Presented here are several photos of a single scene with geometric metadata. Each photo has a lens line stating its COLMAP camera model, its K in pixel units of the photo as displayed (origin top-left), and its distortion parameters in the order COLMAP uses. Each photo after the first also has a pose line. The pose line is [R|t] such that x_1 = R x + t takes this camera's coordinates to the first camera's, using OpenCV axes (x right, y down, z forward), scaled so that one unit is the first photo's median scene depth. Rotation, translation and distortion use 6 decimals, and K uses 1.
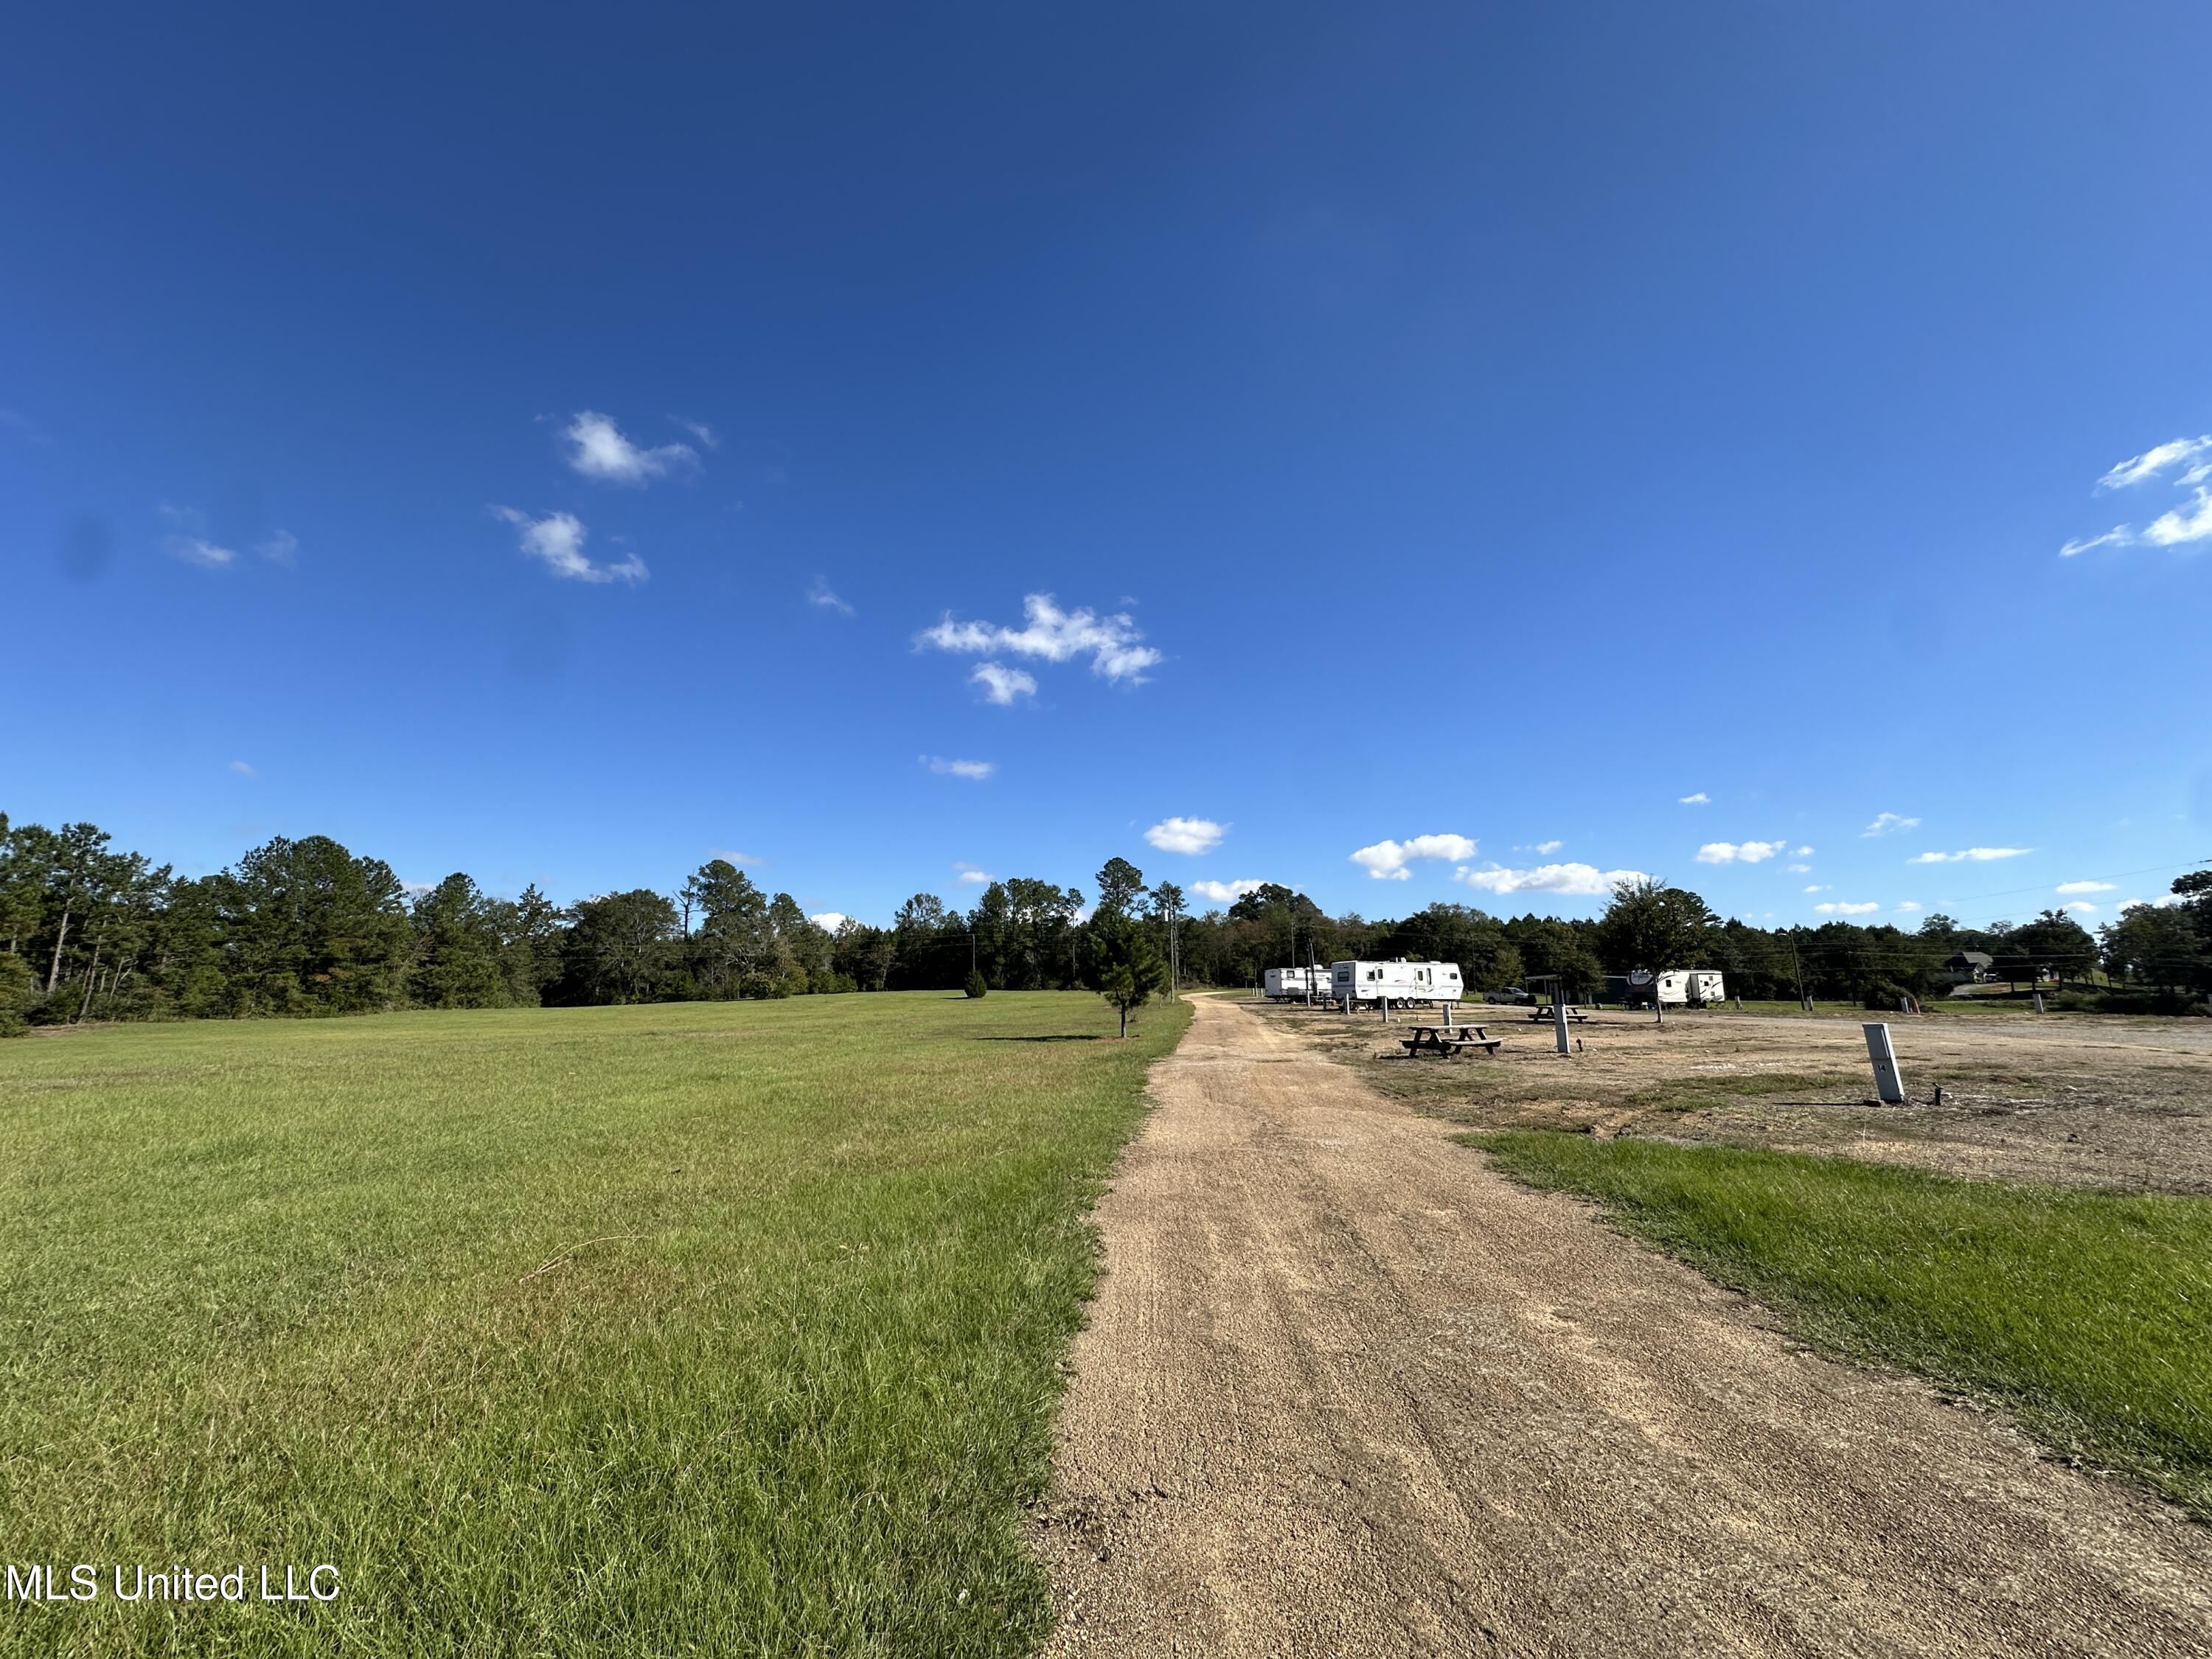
lens RADIAL K [[878.1, 0, 1102.8], [0, 878.1, 829.8], [0, 0, 1]] dist [-0.003689, 0.000284]
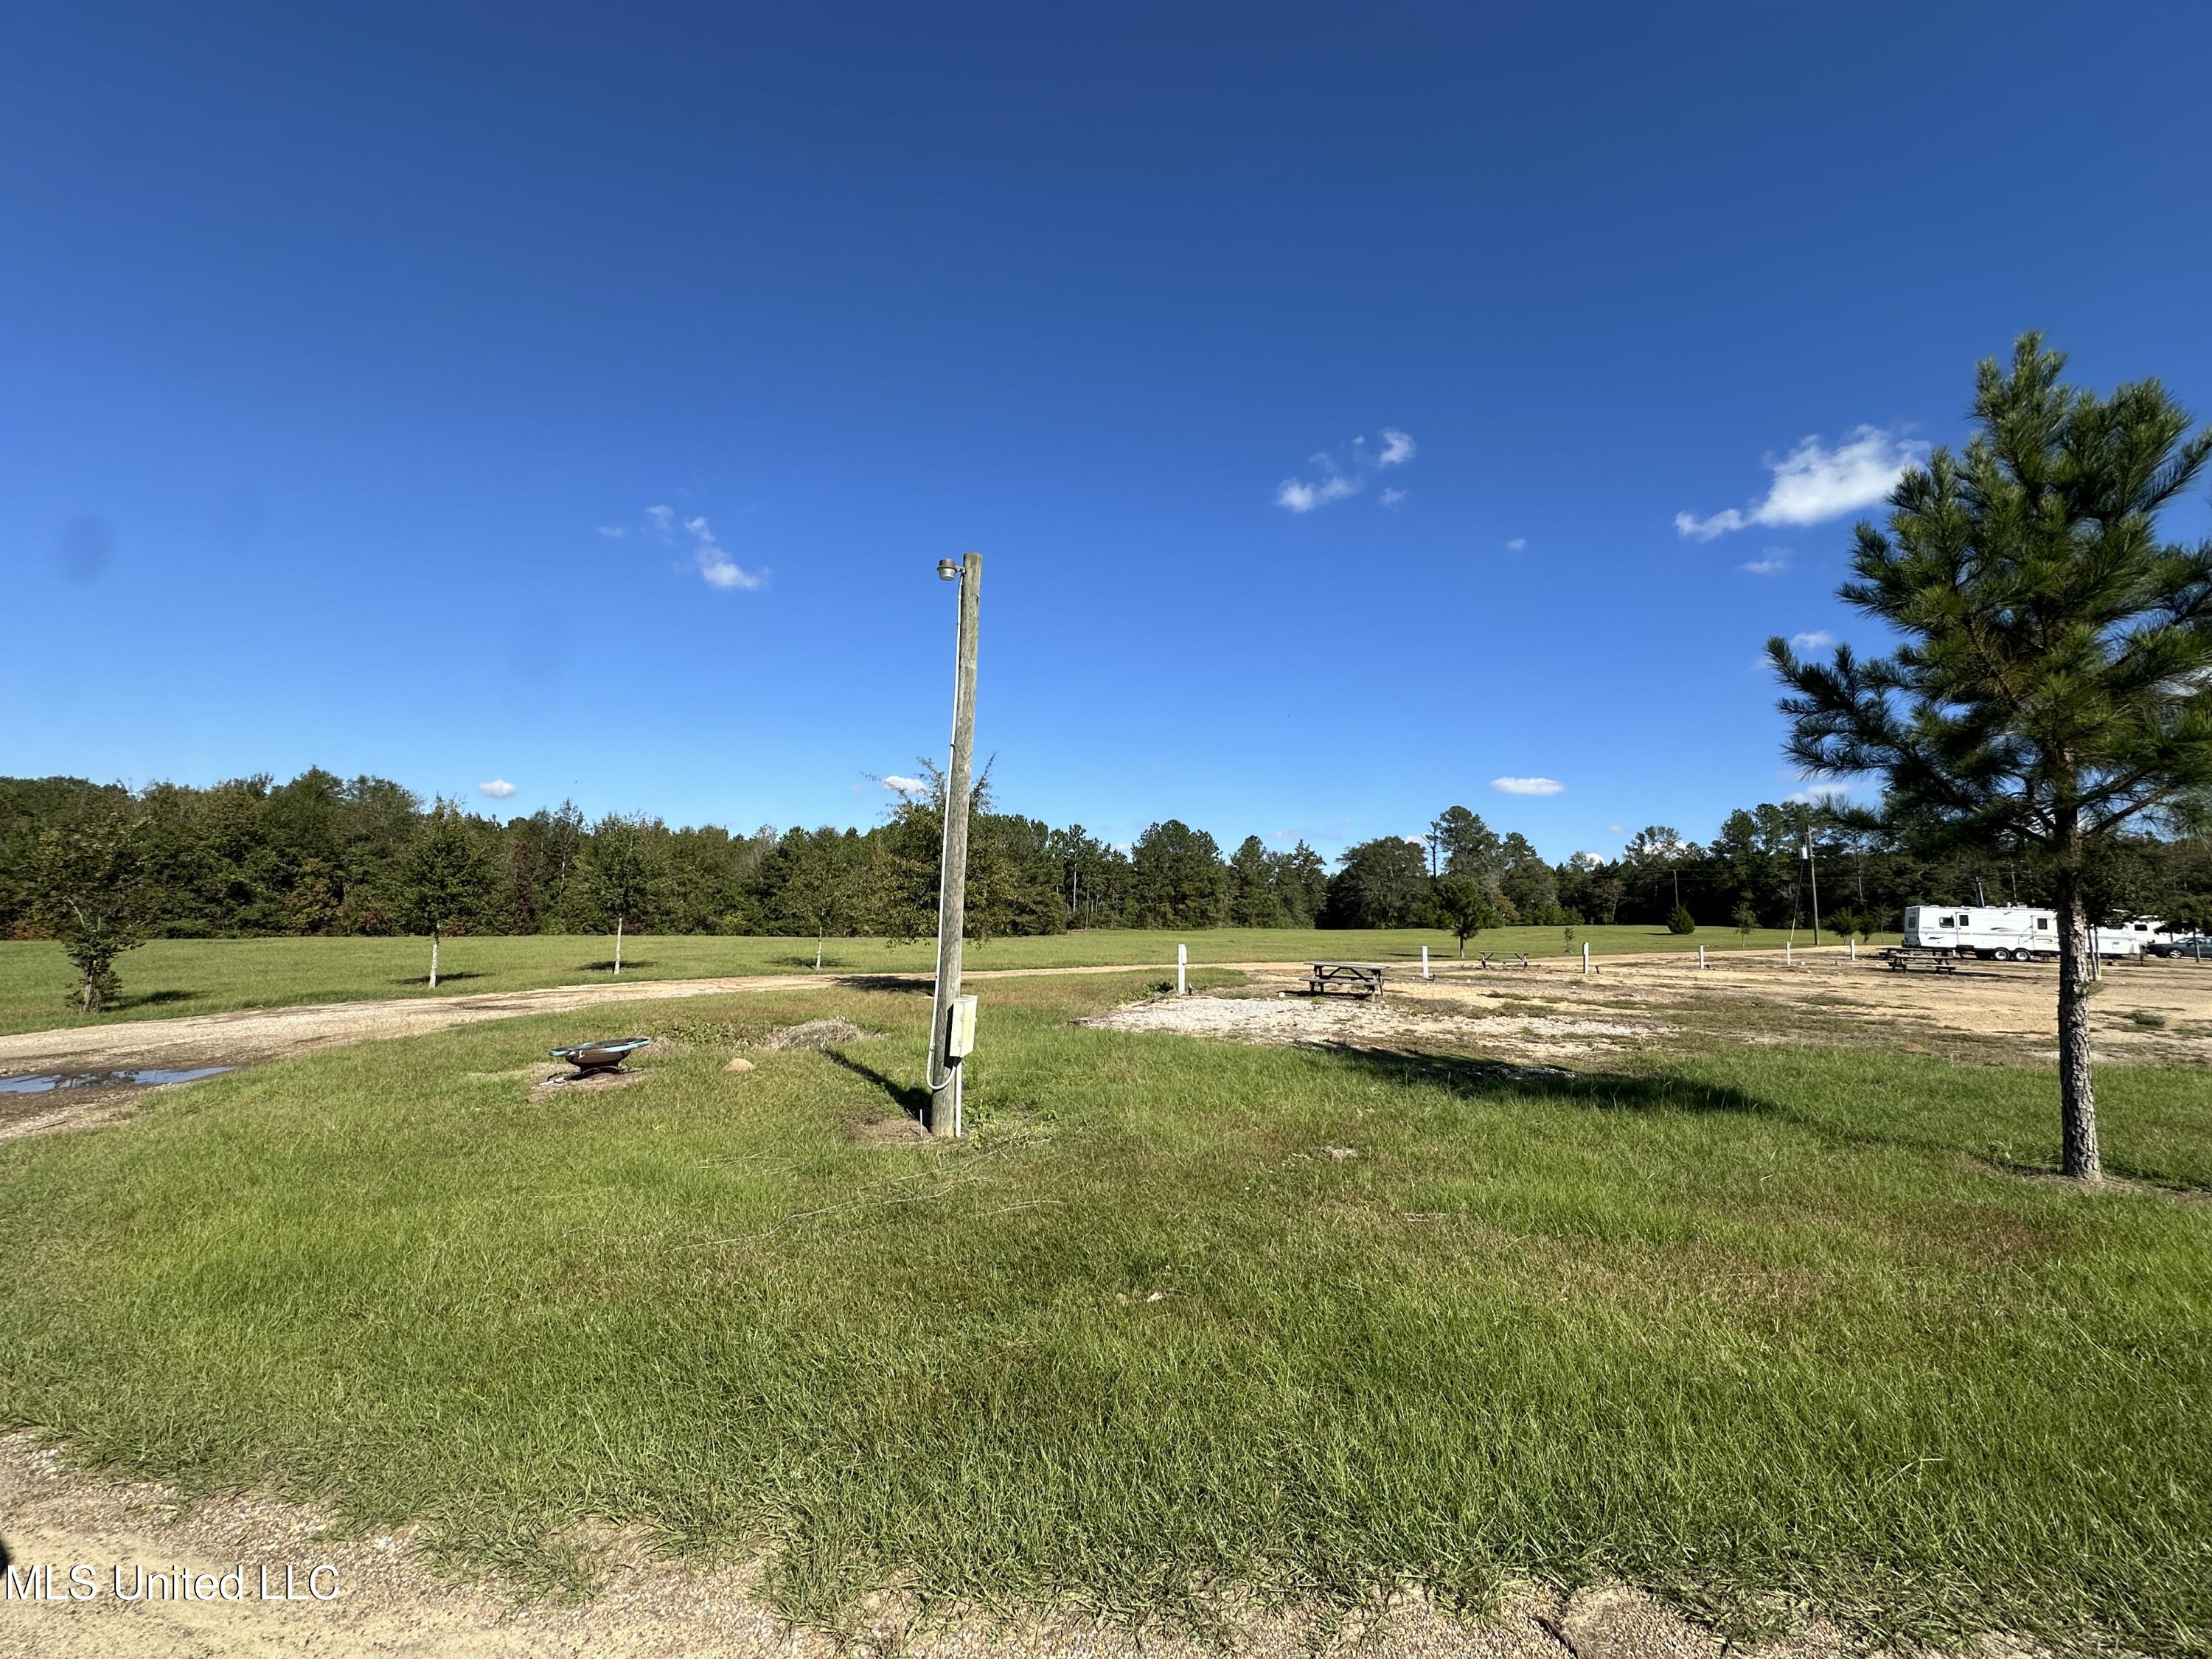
lens RADIAL K [[878.1, 0, 1107.7], [0, 878.1, 829.7], [0, 0, 1]] dist [-0.003689, 0.000284]
pose [[0.633001, -0.054519, -0.772229, 0.169984], [0.115377, 0.993020, 0.024469, -0.017148], [0.765505, -0.104587, 0.634873, -0.076162]]
